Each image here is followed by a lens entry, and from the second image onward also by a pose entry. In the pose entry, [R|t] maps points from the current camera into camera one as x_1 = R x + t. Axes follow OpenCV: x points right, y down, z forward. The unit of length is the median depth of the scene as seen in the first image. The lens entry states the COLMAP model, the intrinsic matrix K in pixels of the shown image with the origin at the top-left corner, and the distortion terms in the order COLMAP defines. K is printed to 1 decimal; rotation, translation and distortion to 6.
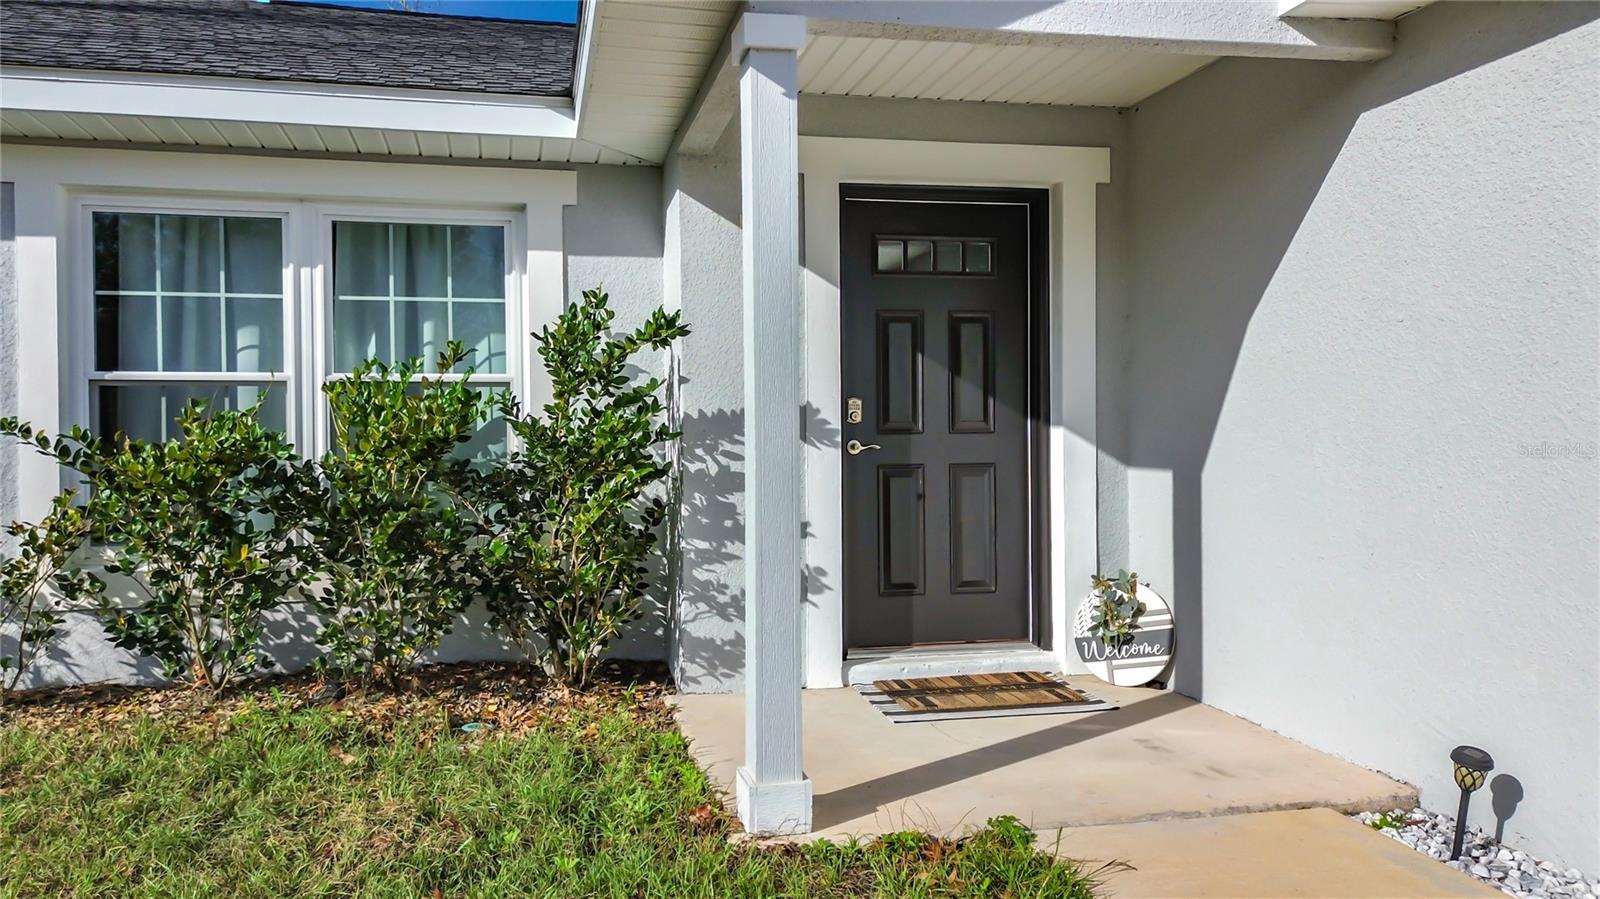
lens RADIAL K [[1141.9, 0, 771.9], [0, 1141.9, 436.3], [0, 0, 1]] dist [0.102300, -0.103410]
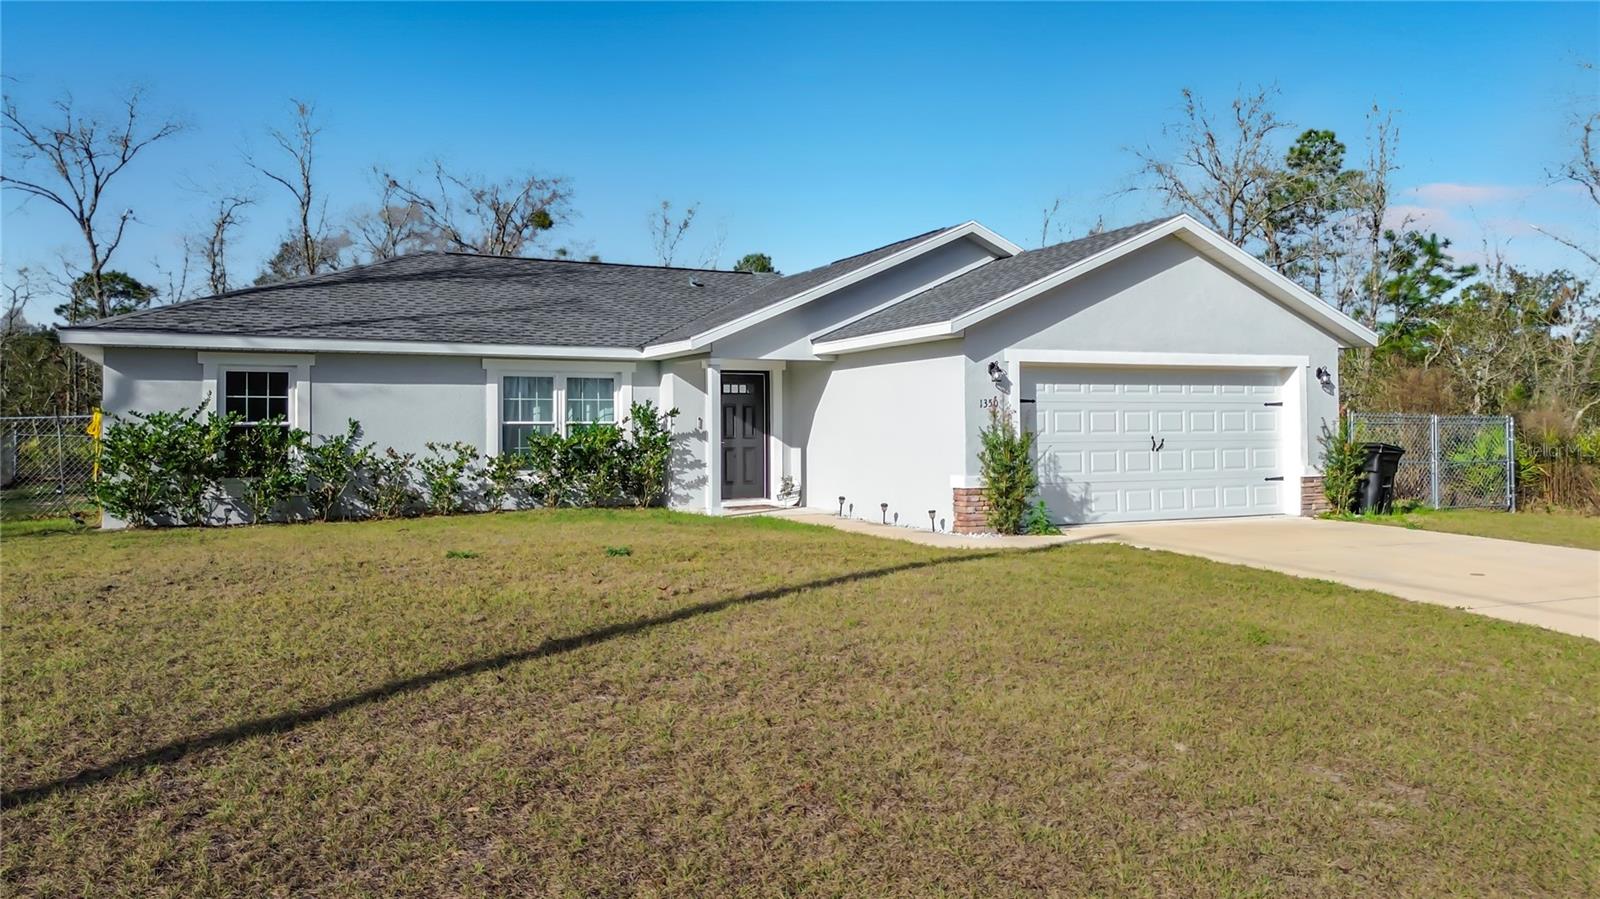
lens RADIAL K [[1115.4, 0, 795.1], [0, 1115.4, 419.1], [0, 0, 1]] dist [0.095524, -0.067659]
pose [[0.970726, 0.002881, 0.240173, -0.542350], [0.000932, 0.999875, -0.015758, -0.008545], [-0.240188, 0.015520, 0.970602, -2.506192]]
